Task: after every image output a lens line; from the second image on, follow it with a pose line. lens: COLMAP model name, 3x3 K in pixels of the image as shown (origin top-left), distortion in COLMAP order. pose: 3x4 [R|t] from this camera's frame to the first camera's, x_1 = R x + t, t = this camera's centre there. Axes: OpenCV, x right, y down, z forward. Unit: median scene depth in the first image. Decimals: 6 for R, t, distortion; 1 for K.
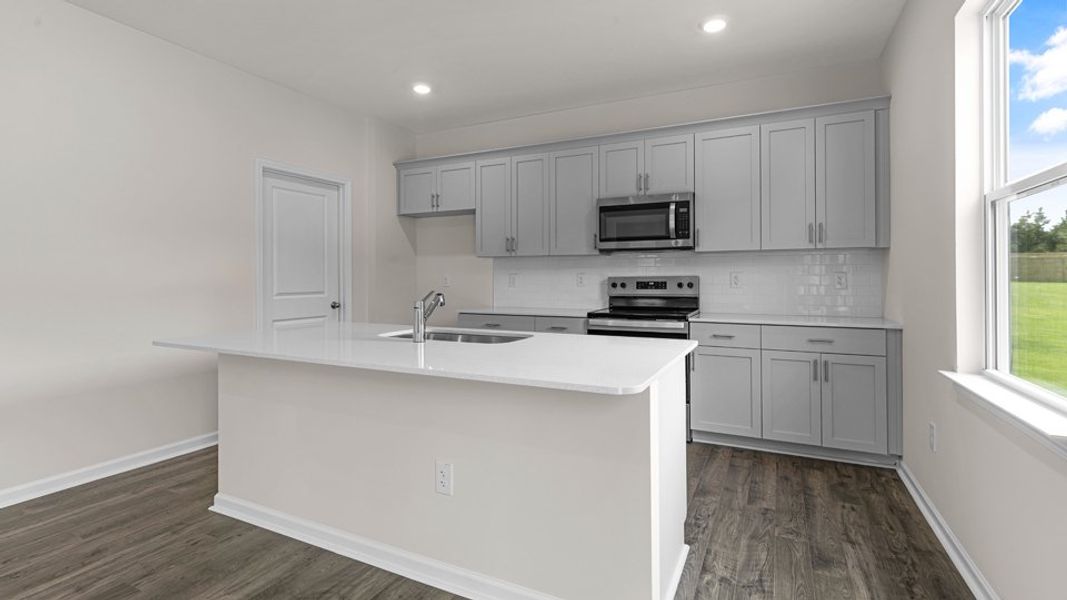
lens RADIAL K [[489.8, 0, 533.8], [0, 489.8, 274.5], [0, 0, 1]] dist [0.003857, 0.000133]
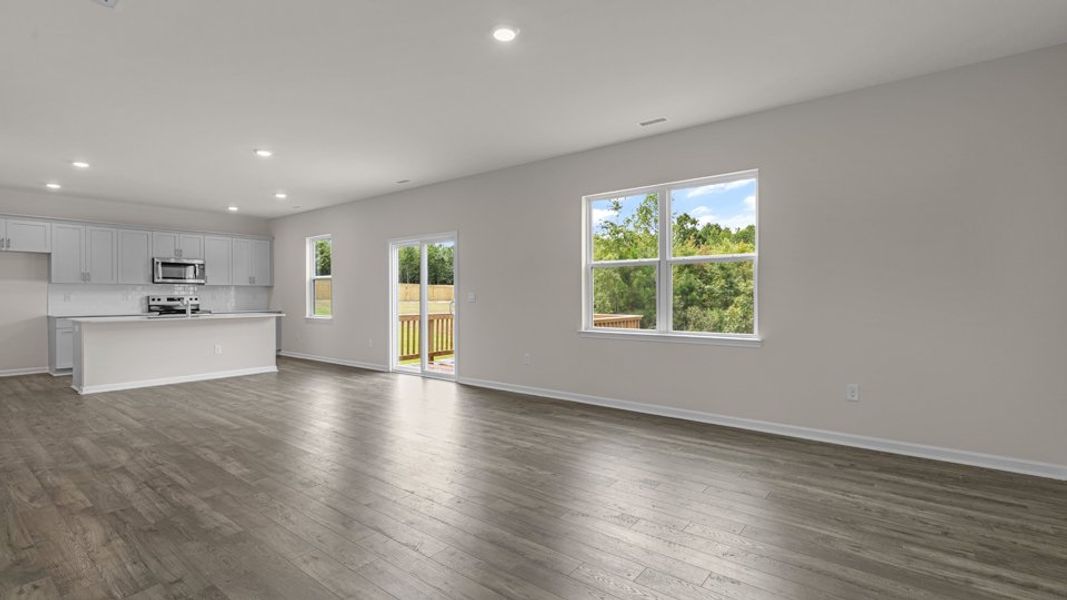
lens RADIAL K [[482.3, 0, 534.7], [0, 482.3, 300.5], [0, 0, 1]] dist [0.001687, -0.000188]
pose [[0.206891, -0.010532, 0.978307, -1.549697], [-0.007332, 0.999897, 0.012315, -0.011409], [-0.978337, -0.009721, 0.206792, -1.005782]]
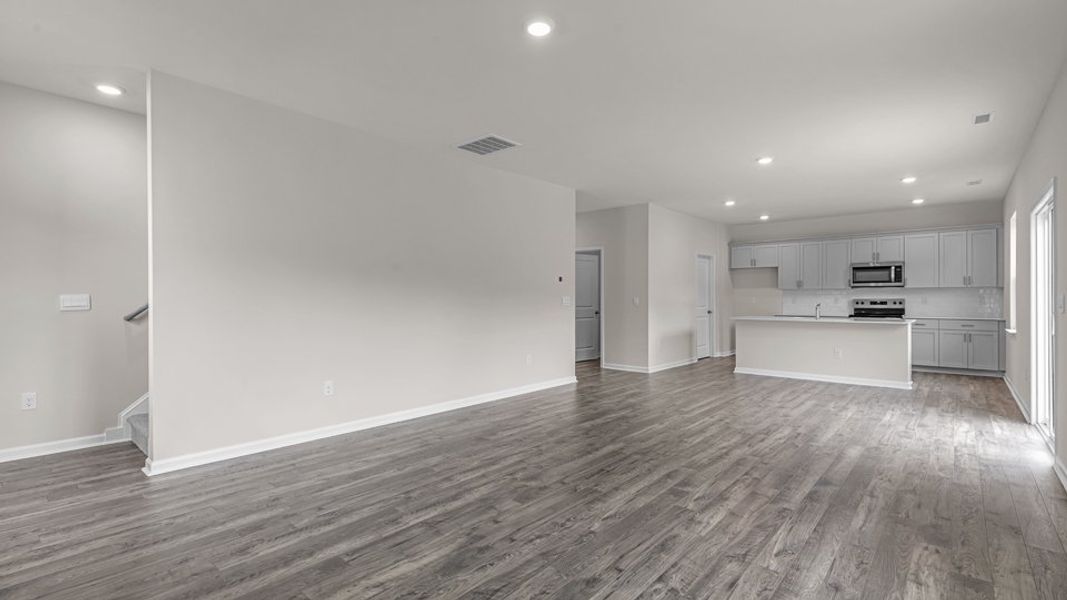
lens RADIAL K [[482.3, 0, 534.7], [0, 482.3, 300.5], [0, 0, 1]] dist [0.001687, -0.000188]
pose [[0.965694, 0.001491, -0.259678, -0.685169], [0.001251, 0.999945, 0.010393, -0.013631], [0.259680, -0.010361, 0.965639, -1.474994]]
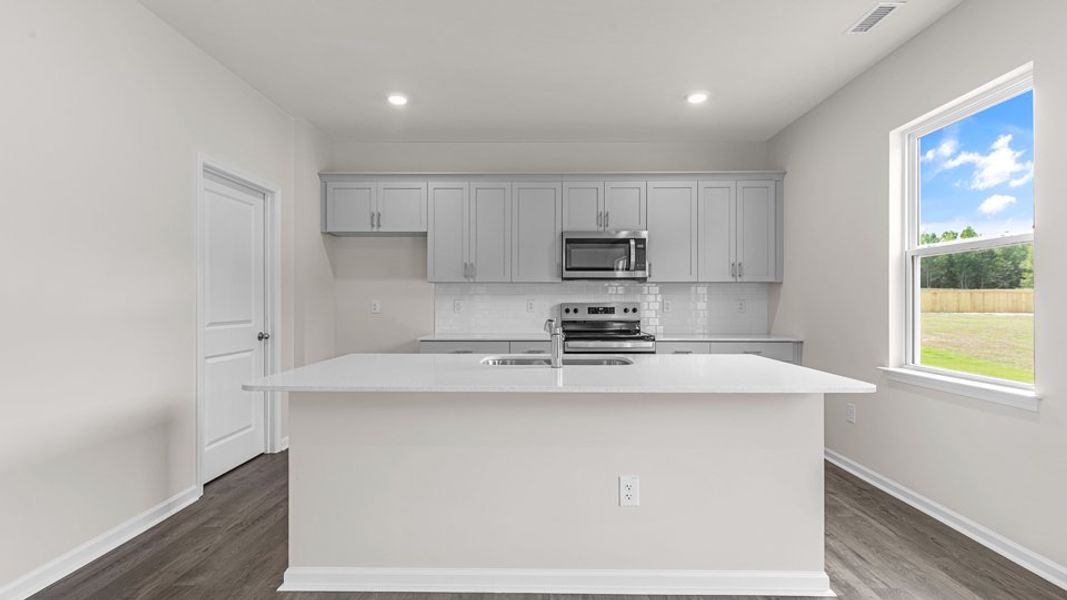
lens RADIAL K [[482.3, 0, 534.7], [0, 482.3, 300.5], [0, 0, 1]] dist [0.001687, -0.000188]
pose [[0.903462, 0.004143, 0.428648, -0.387302], [-0.004918, 0.999988, 0.000700, -0.001372], [-0.428640, -0.002740, 0.903471, 0.063382]]
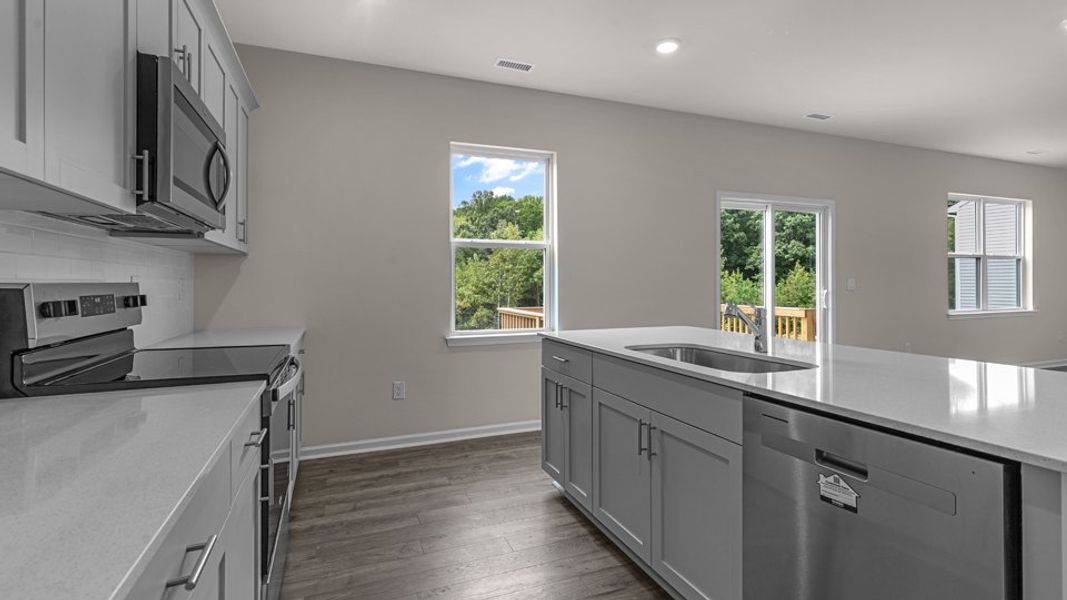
lens RADIAL K [[482.3, 0, 534.7], [0, 482.3, 300.5], [0, 0, 1]] dist [0.001687, -0.000188]
pose [[-0.745587, -0.019191, 0.666132, -0.283058], [-0.001723, 0.999637, 0.026871, 0.006492], [-0.666406, 0.018887, -0.745350, 1.076942]]
